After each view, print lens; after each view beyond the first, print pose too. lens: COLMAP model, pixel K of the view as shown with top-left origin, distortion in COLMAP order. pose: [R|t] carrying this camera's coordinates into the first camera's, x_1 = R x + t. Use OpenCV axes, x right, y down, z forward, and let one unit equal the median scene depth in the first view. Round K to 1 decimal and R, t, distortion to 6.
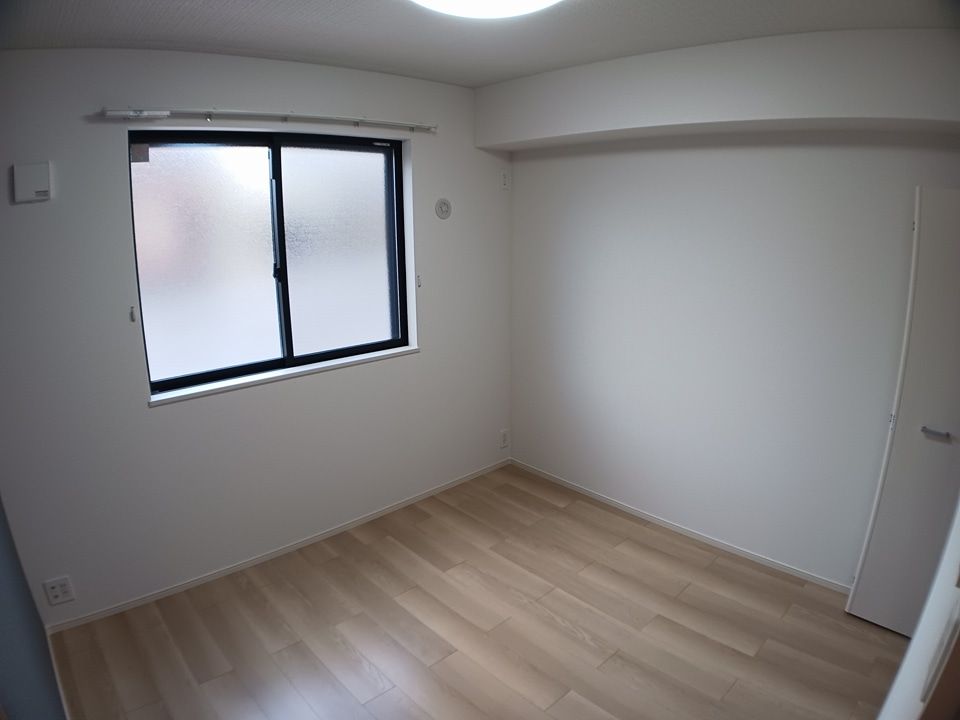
lens RADIAL K [[580.7, 0, 480.0], [0, 580.7, 360.0], [0, 0, 1]] dist [-0.150049, -0.000110]
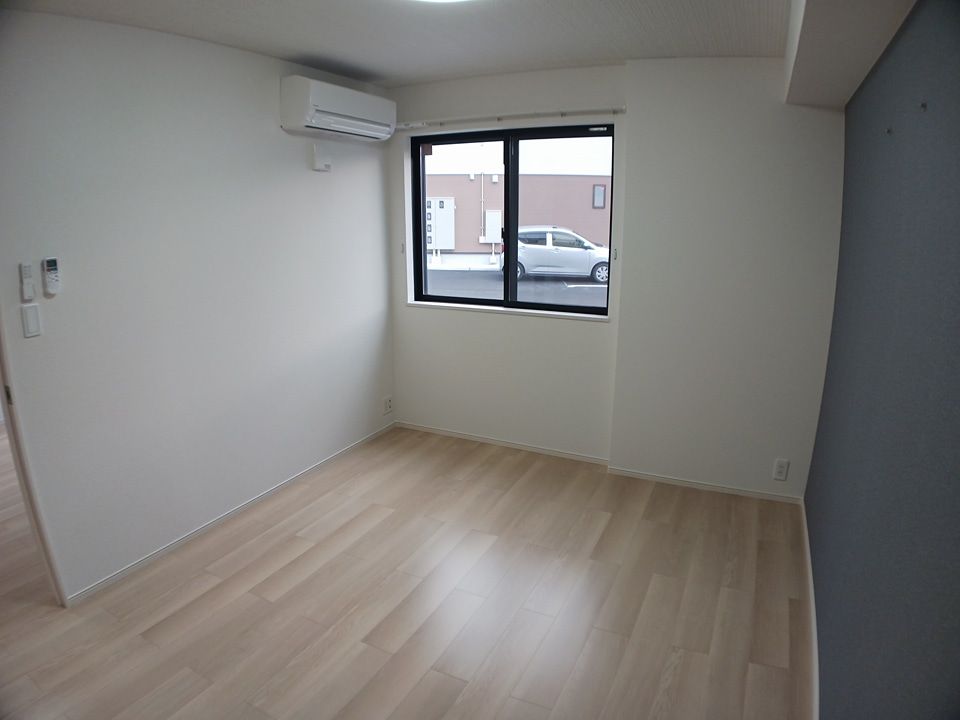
lens RADIAL K [[580.7, 0, 480.0], [0, 580.7, 360.0], [0, 0, 1]] dist [-0.150049, -0.000110]
pose [[0.370148, 0.238381, -0.897867, 0.816629], [-0.230956, 0.959784, 0.159608, -0.063946], [0.899805, 0.148289, 0.410318, 0.386755]]
